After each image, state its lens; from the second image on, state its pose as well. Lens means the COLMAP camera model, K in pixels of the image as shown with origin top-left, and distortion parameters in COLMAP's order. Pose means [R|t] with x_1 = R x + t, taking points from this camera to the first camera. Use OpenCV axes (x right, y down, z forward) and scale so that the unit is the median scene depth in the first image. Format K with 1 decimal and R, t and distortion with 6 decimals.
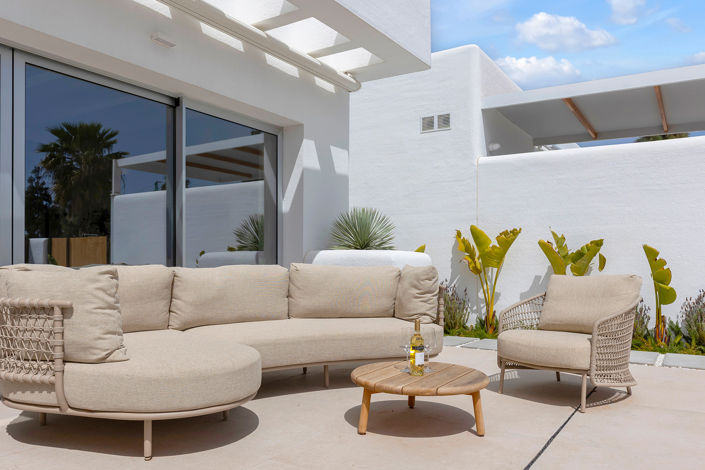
lens RADIAL K [[558.9, 0, 355.0], [0, 558.9, 252.5], [0, 0, 1]] dist [0.053128, -0.002265]
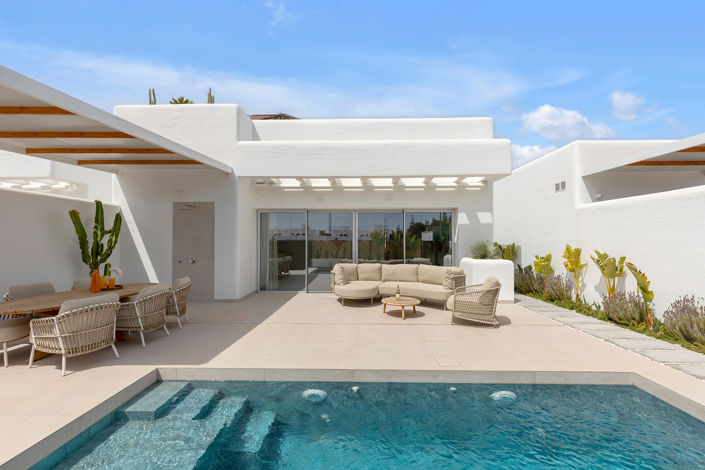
lens RADIAL K [[313.7, 0, 352.5], [0, 313.7, 235.0], [0, 0, 1]] dist [0.011800, 0.000218]
pose [[0.509950, -0.018526, -0.860004, 0.806343], [0.017447, 0.999785, -0.011192, -0.087275], [0.860027, -0.009297, 0.510164, -0.129943]]
